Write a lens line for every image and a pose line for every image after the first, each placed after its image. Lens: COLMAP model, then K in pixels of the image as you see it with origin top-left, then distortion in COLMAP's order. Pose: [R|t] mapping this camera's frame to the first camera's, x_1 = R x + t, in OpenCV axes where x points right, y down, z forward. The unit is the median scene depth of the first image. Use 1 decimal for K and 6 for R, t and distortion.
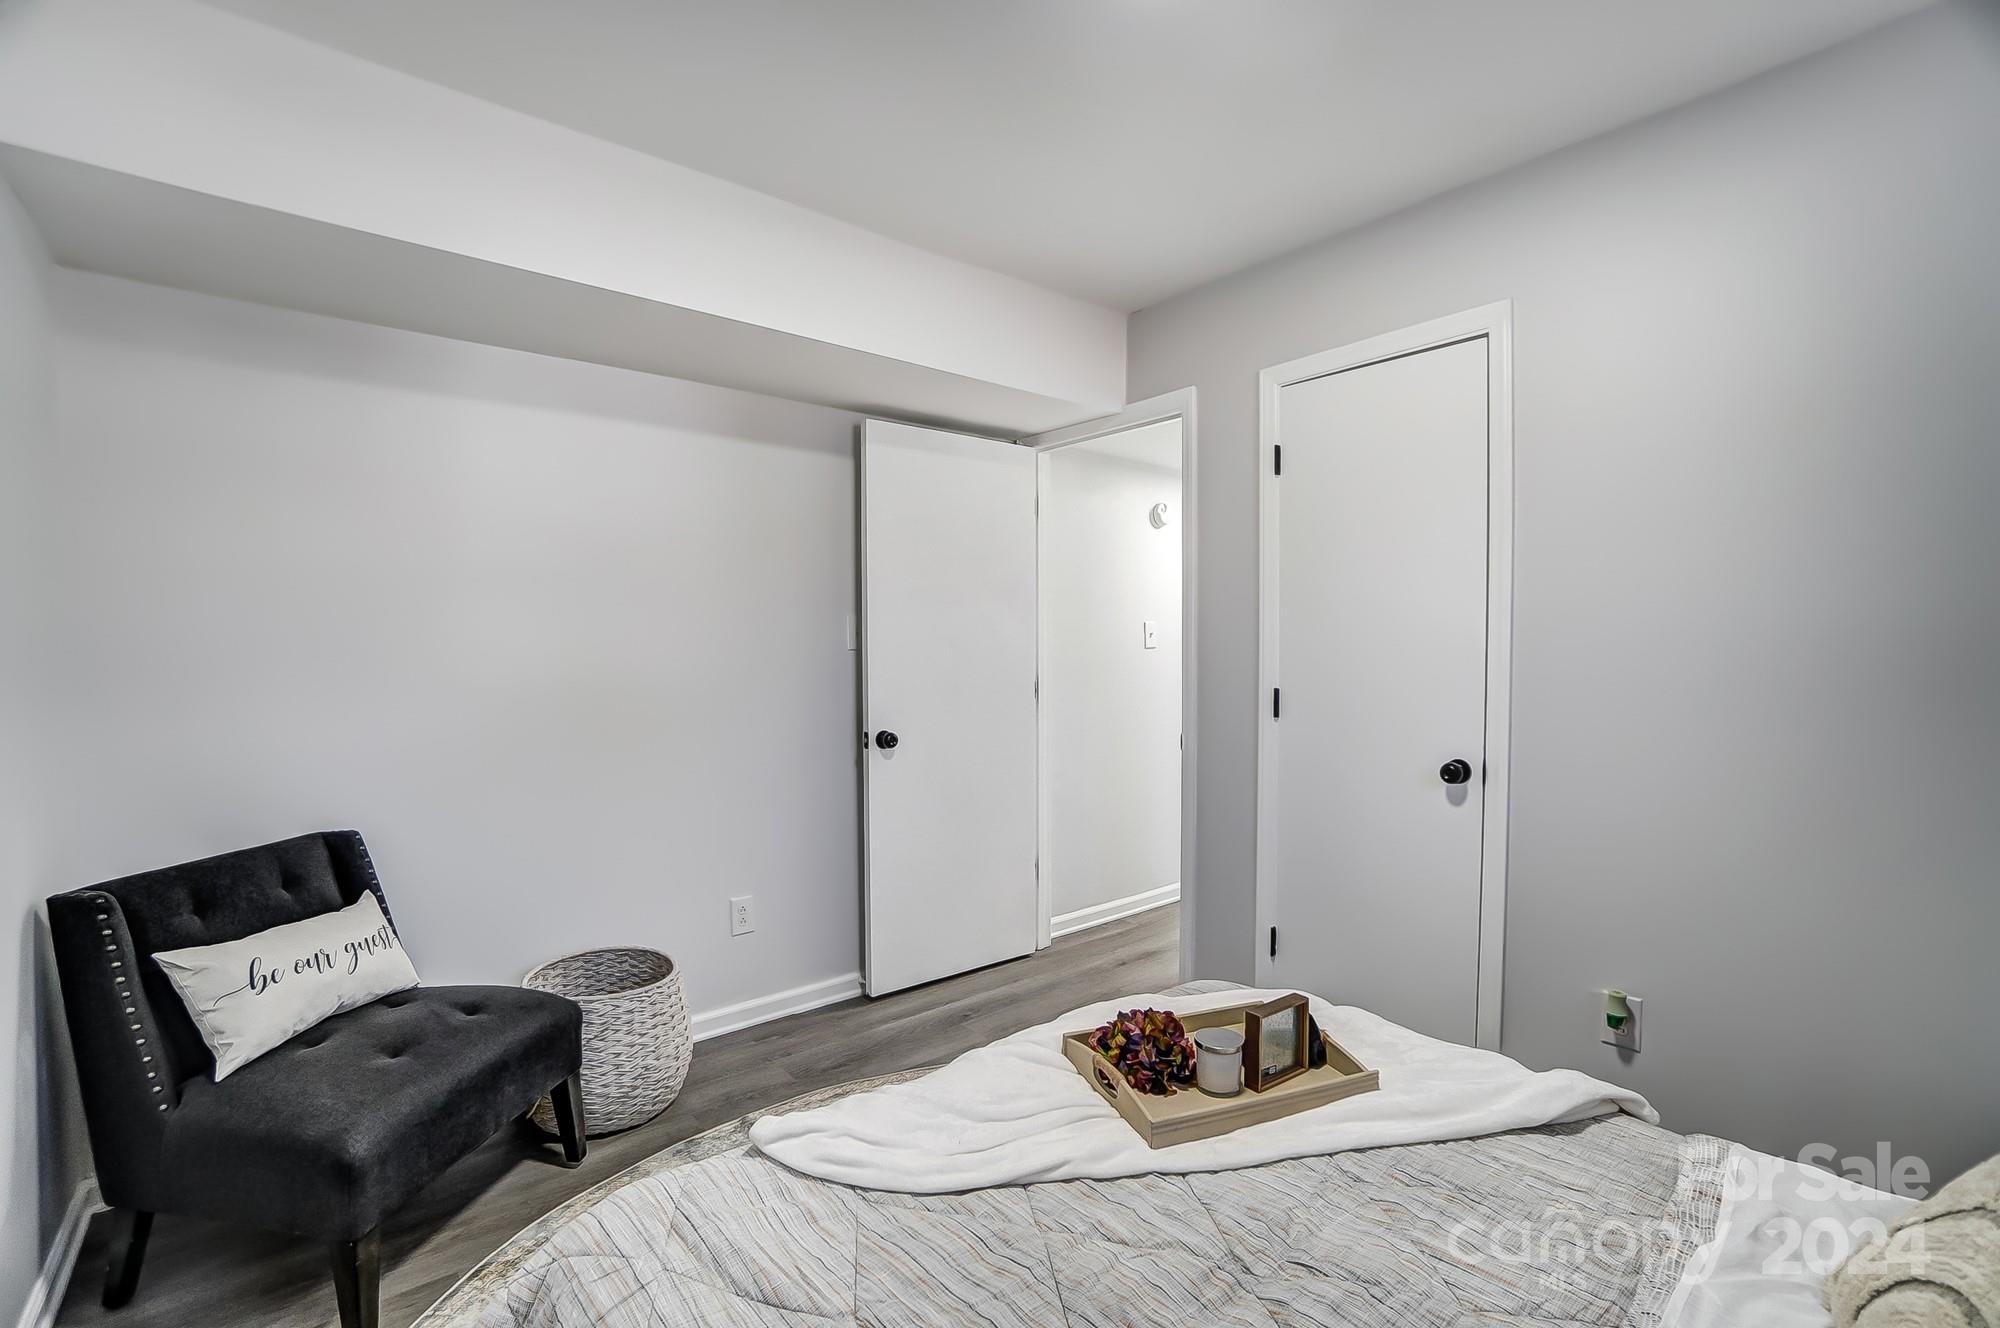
lens RADIAL K [[892.1, 0, 1007.6], [0, 892.1, 657.0], [0, 0, 1]] dist [-0.021067, 0.005355]
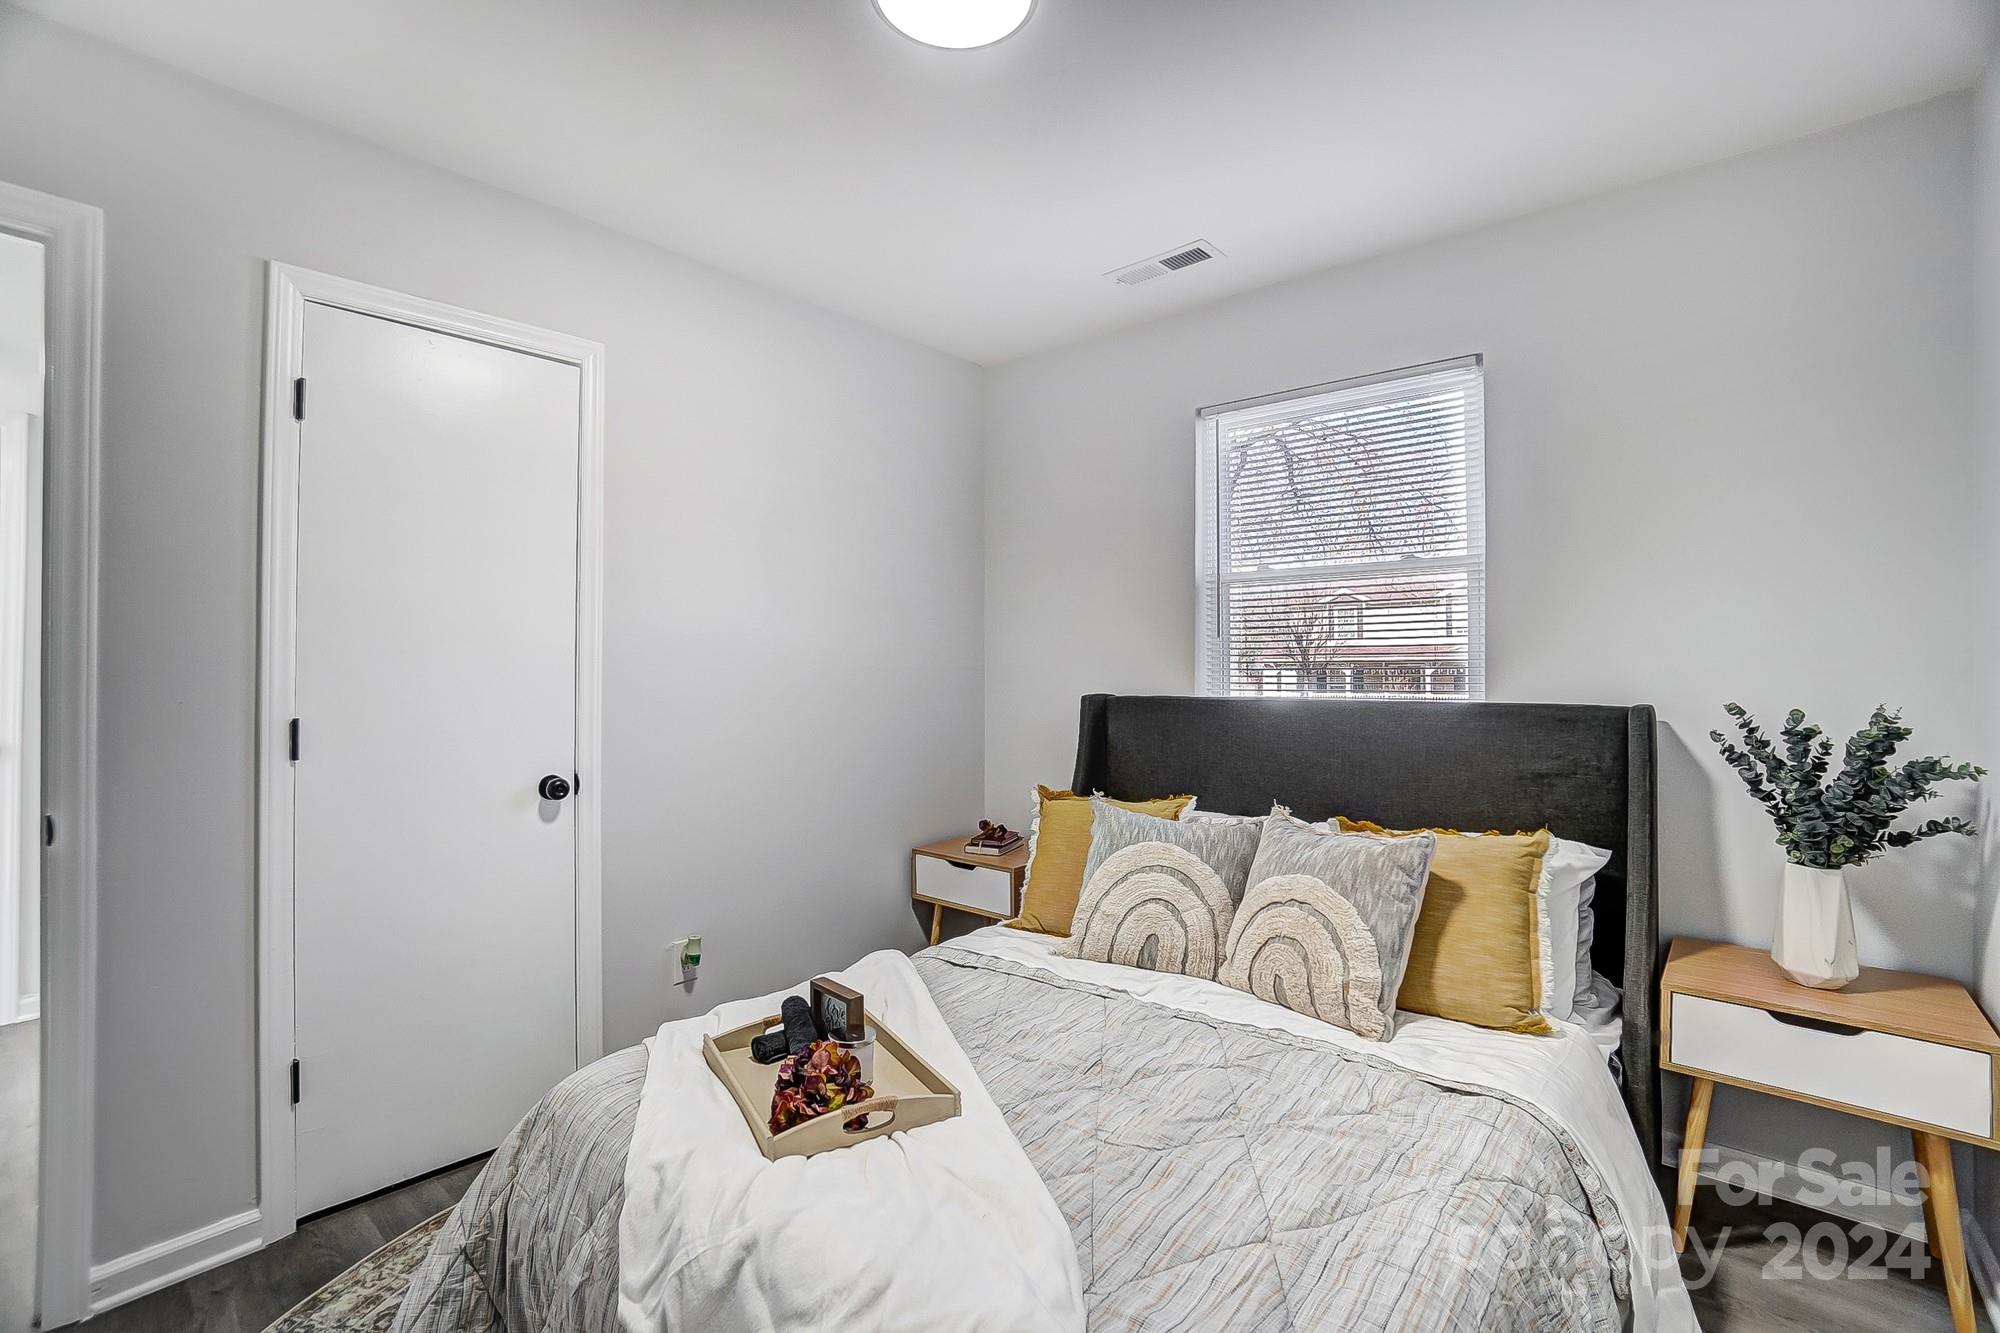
lens RADIAL K [[892.1, 0, 988.6], [0, 892.1, 664.7], [0, 0, 1]] dist [-0.021067, 0.005355]
pose [[-0.131432, 0.008678, 0.991287, -0.550322], [0.011435, 0.999908, -0.007237, 0.004029], [-0.991259, 0.010384, -0.131520, 0.651984]]
